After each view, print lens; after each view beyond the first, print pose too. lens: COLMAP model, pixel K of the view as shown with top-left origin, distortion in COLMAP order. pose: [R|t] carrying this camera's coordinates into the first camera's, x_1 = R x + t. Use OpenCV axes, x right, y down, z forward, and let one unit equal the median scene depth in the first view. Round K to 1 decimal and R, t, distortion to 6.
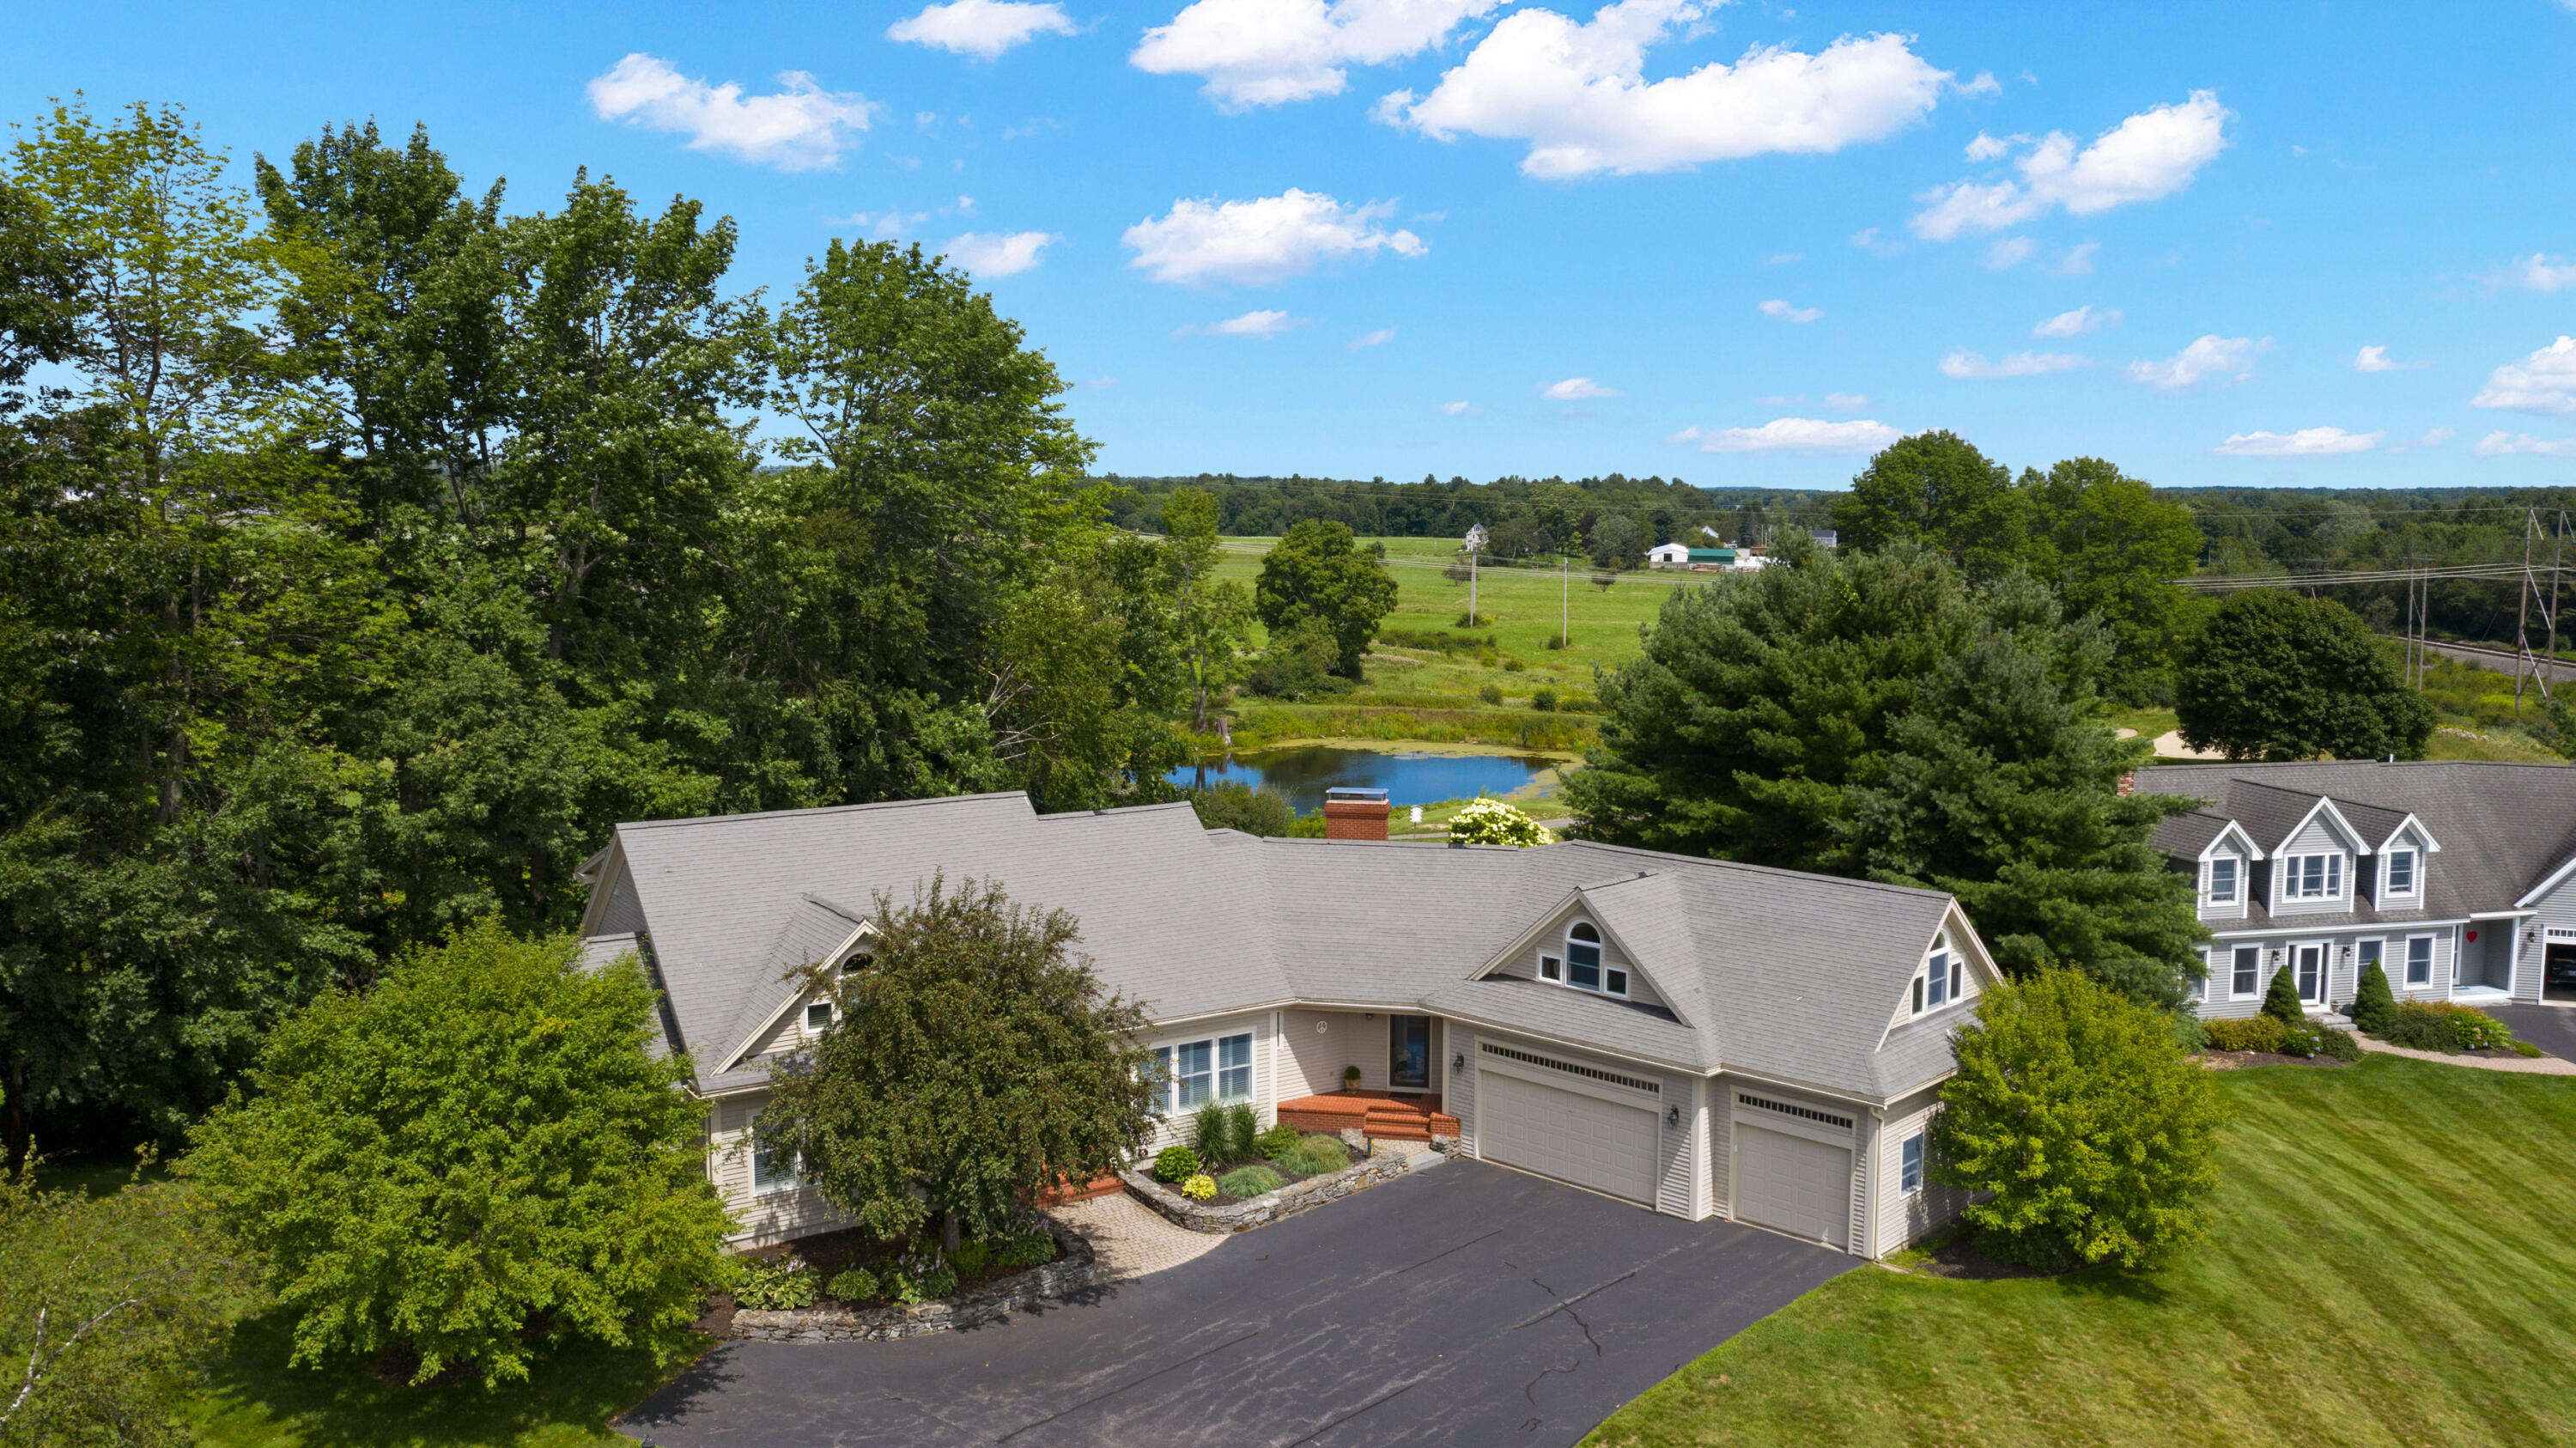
lens RADIAL K [[1941.1, 0, 1288.0], [0, 1941.1, 724.0], [0, 0, 1]] dist [-0.010135, 0.000099]
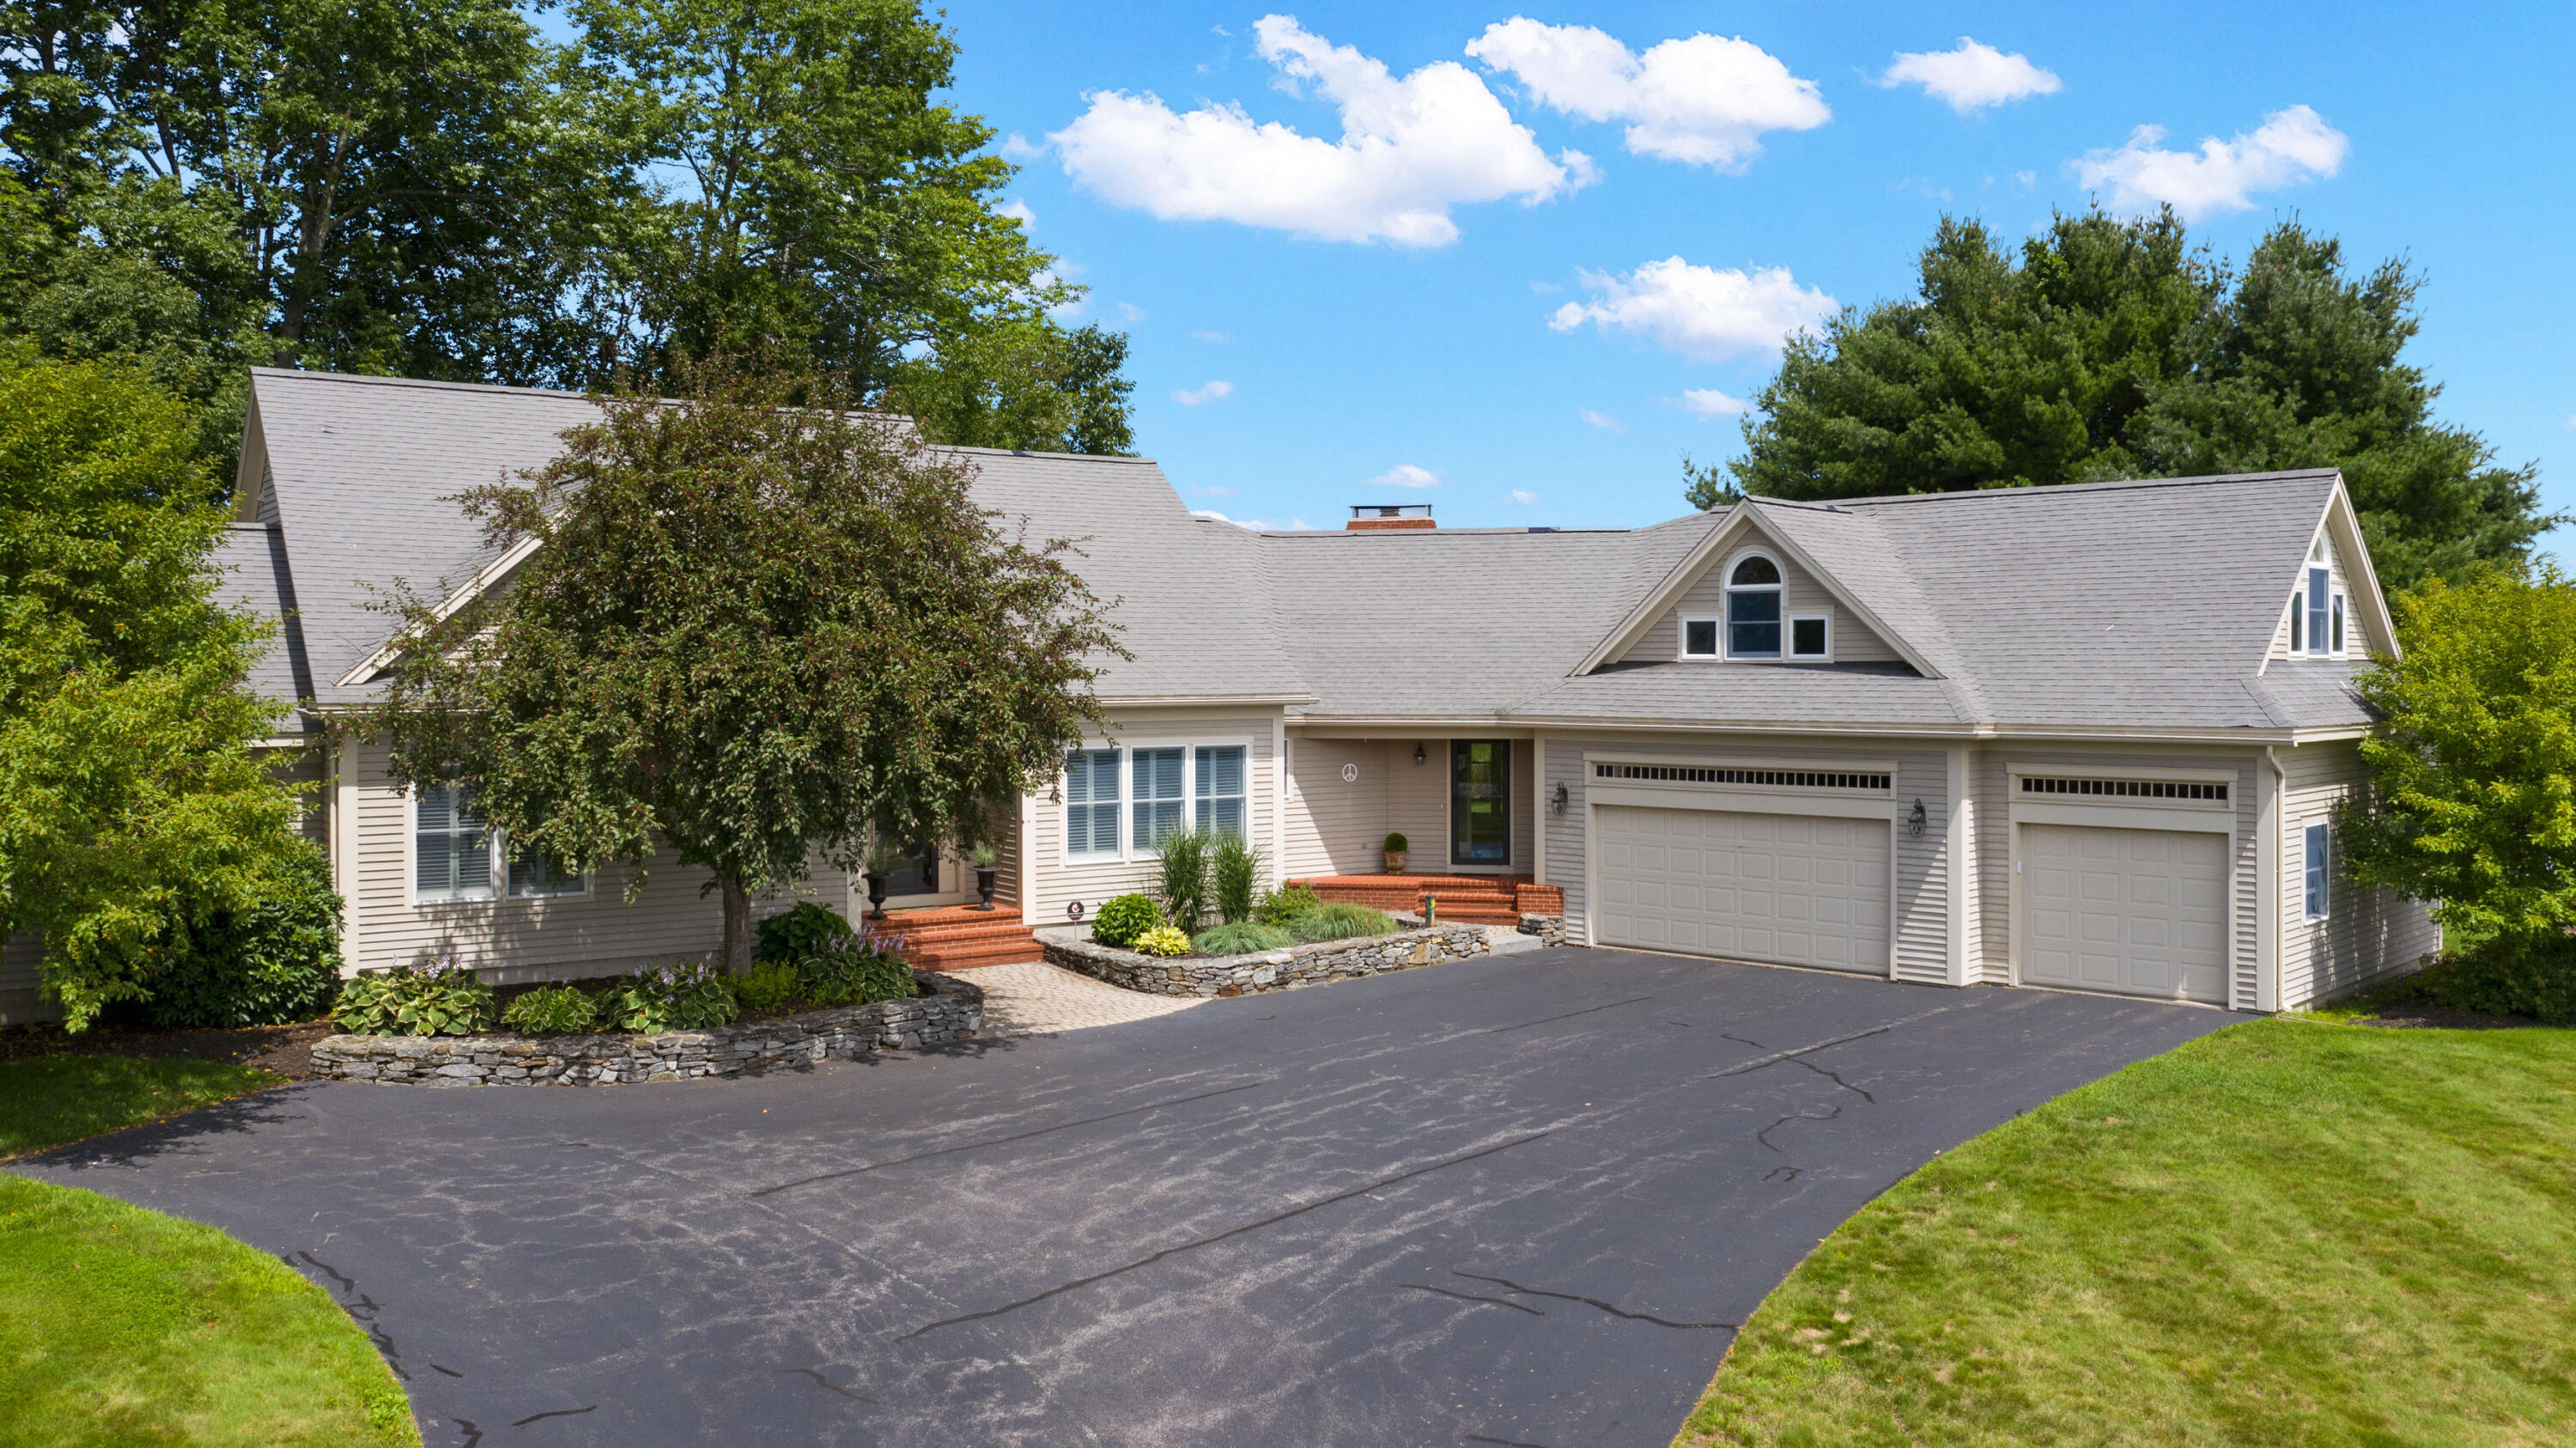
lens RADIAL K [[1941.1, 0, 1288.0], [0, 1941.1, 724.0], [0, 0, 1]] dist [-0.010135, 0.000099]
pose [[0.999967, -0.006162, 0.005220, -0.008284], [0.006641, 0.995238, -0.097251, 0.230961], [-0.004596, 0.097282, 0.995246, 0.371856]]
